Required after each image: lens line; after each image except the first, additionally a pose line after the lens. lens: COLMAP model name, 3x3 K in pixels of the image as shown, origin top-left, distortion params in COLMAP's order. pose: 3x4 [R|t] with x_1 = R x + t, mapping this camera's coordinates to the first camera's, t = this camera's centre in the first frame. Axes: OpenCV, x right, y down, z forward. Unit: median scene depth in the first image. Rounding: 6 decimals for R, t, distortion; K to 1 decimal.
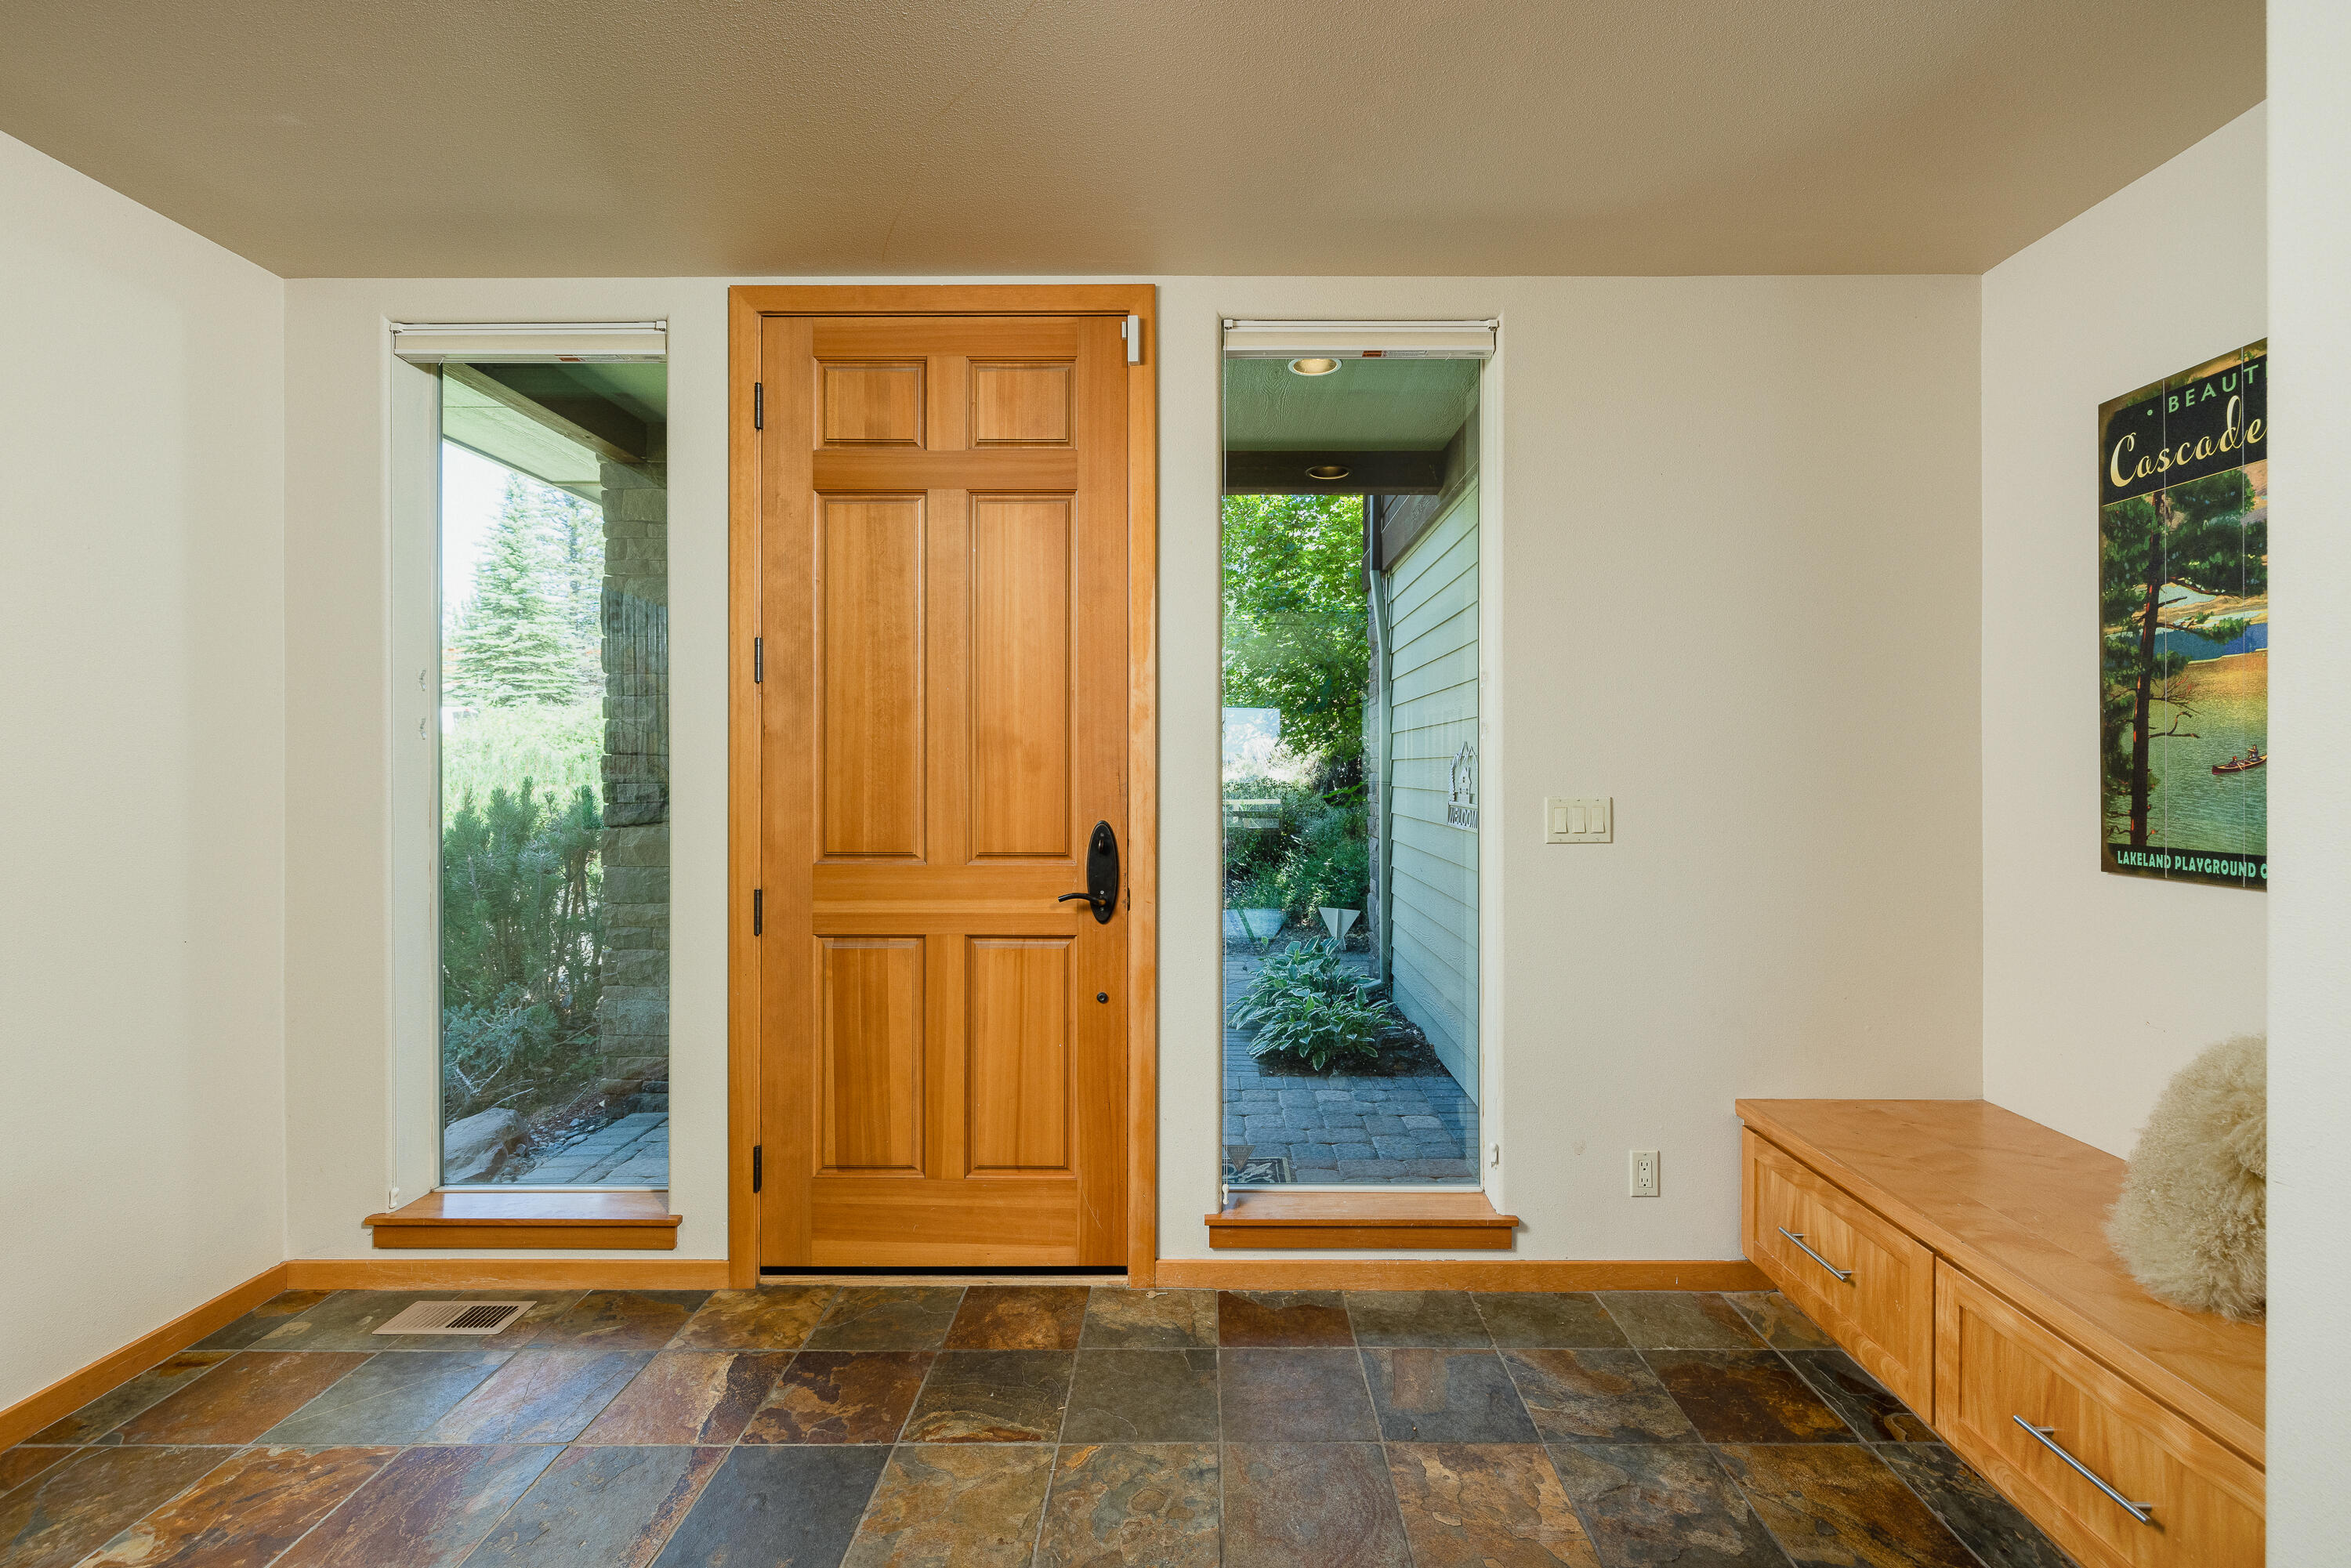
lens RADIAL K [[997.8, 0, 1175.5], [0, 997.8, 784.0], [0, 0, 1]] dist [-0.002207, 0.000200]
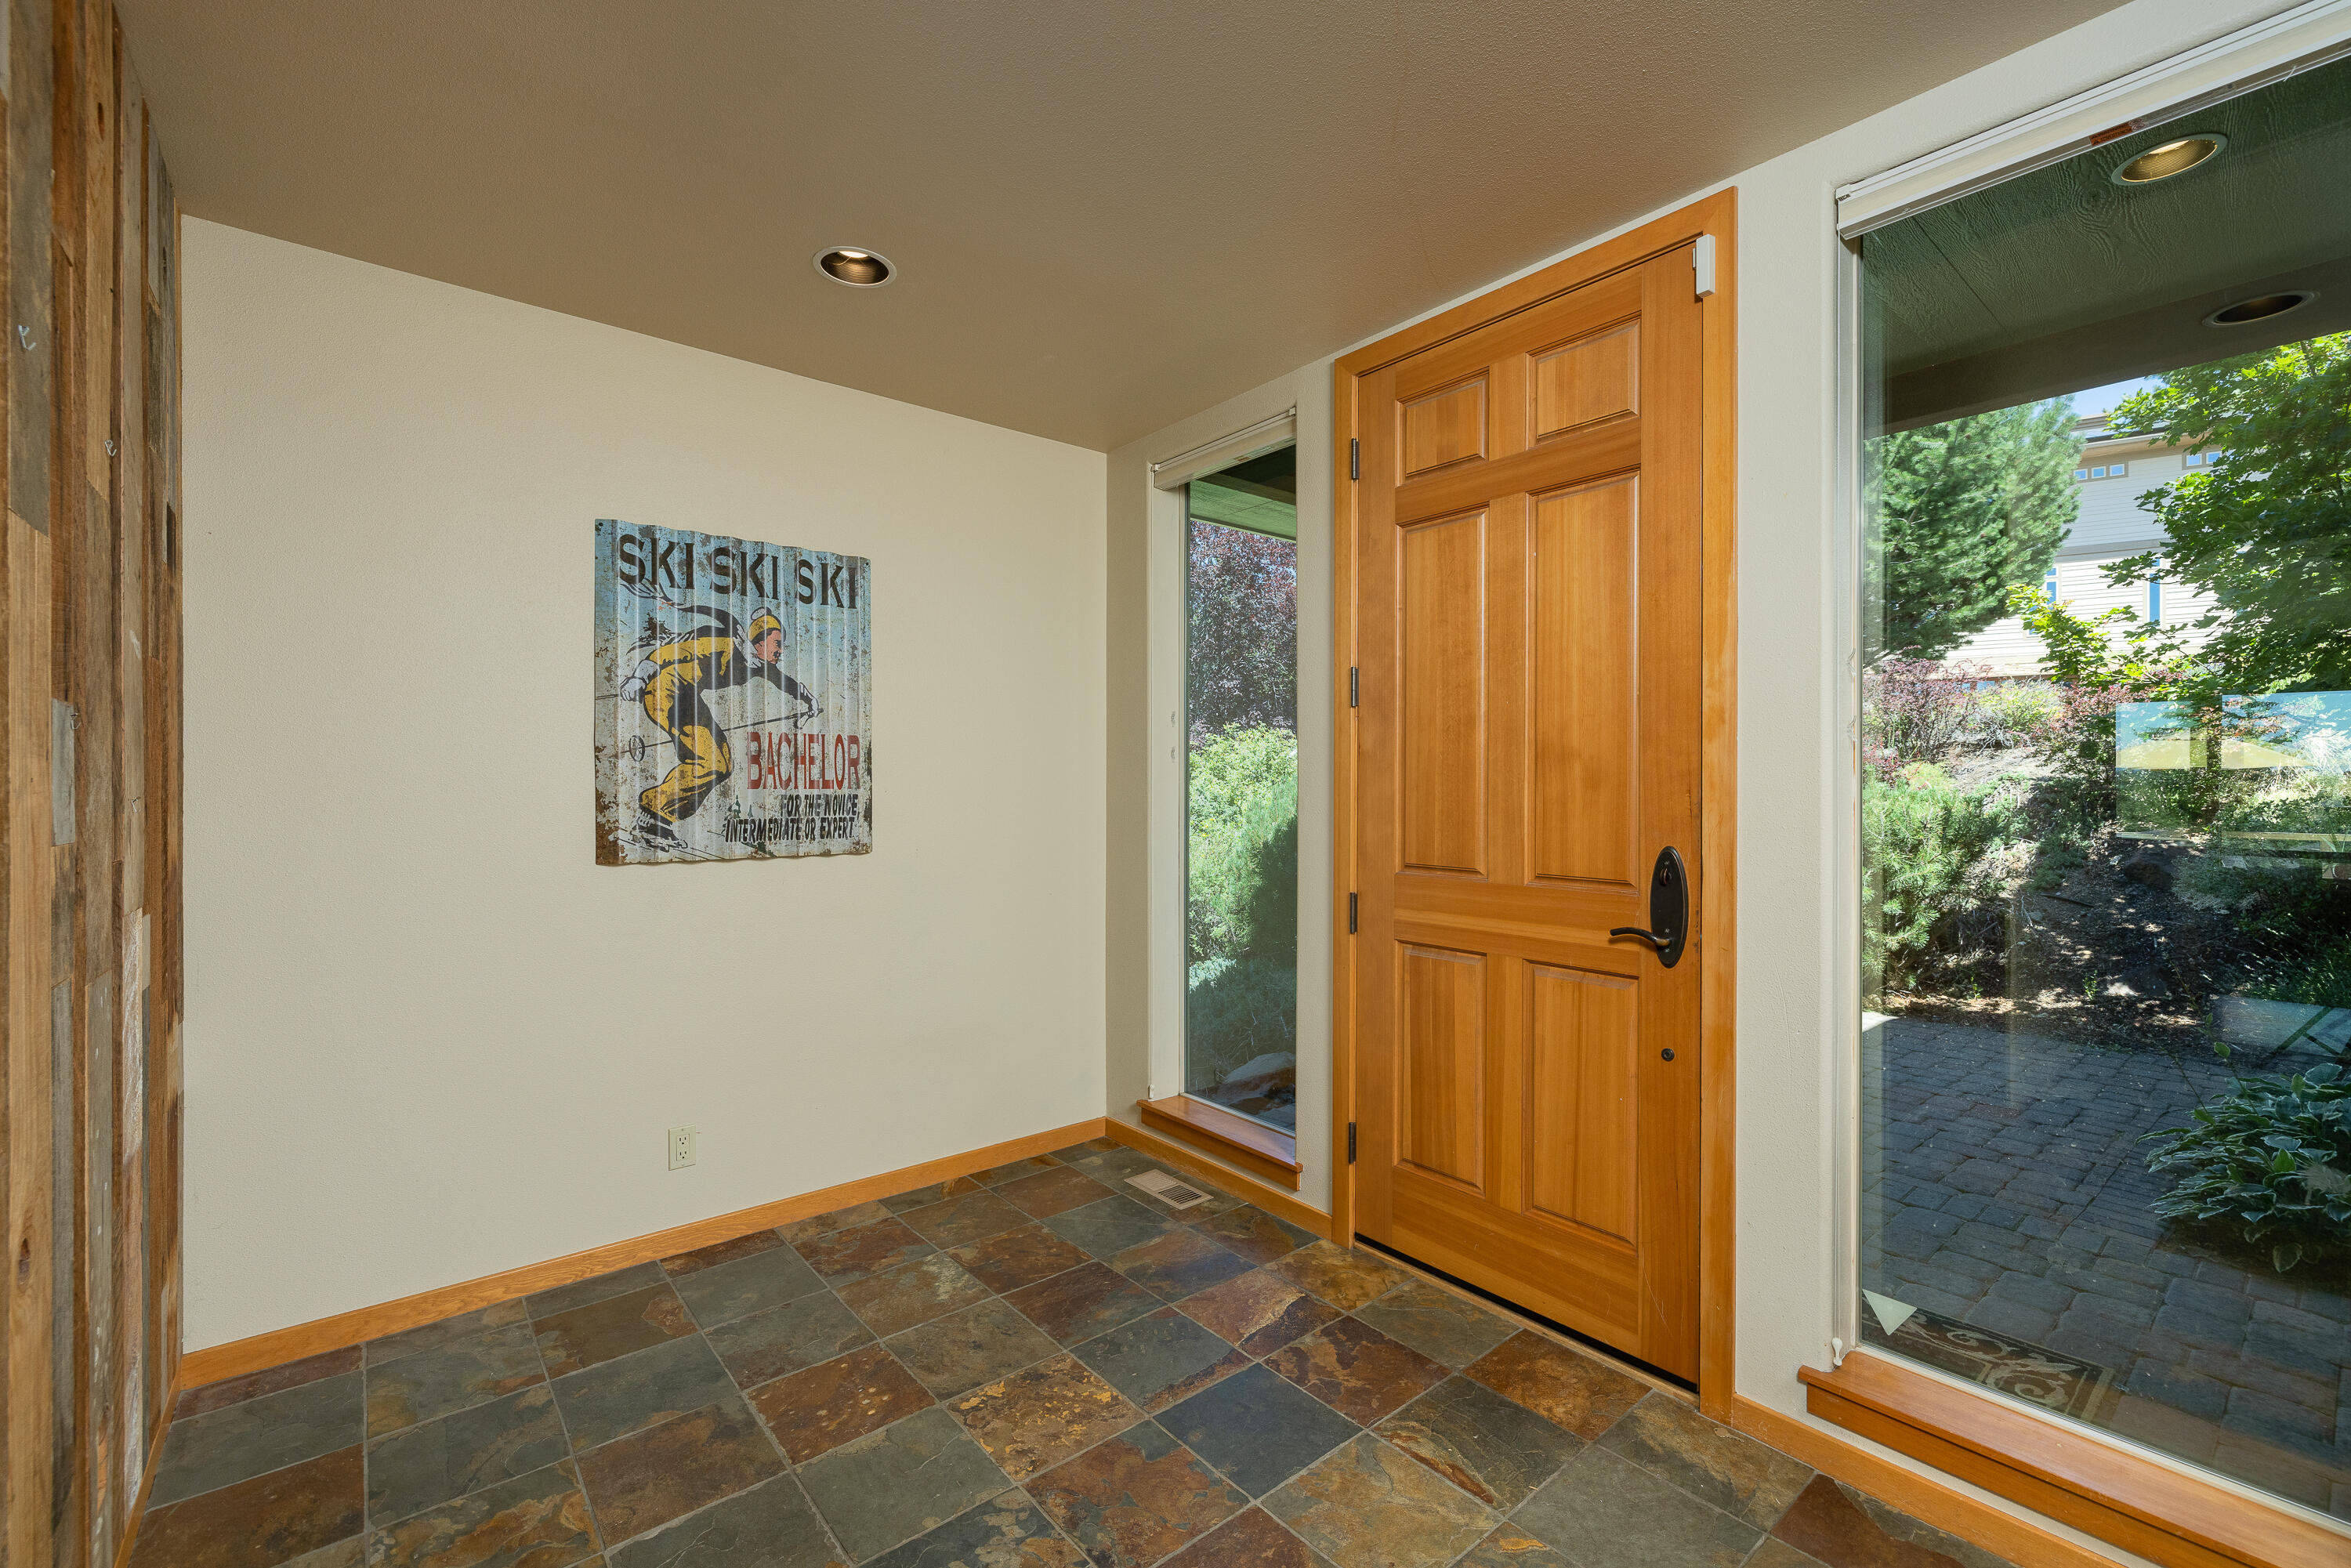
lens RADIAL K [[986.2, 0, 1177.7], [0, 986.2, 795.2], [0, 0, 1]] dist [-0.002030, 0.000251]
pose [[0.639963, 0.008931, -0.768354, 0.302666], [-0.010939, 0.999937, 0.002512, -0.003906], [0.768328, 0.006798, 0.640021, 0.142762]]
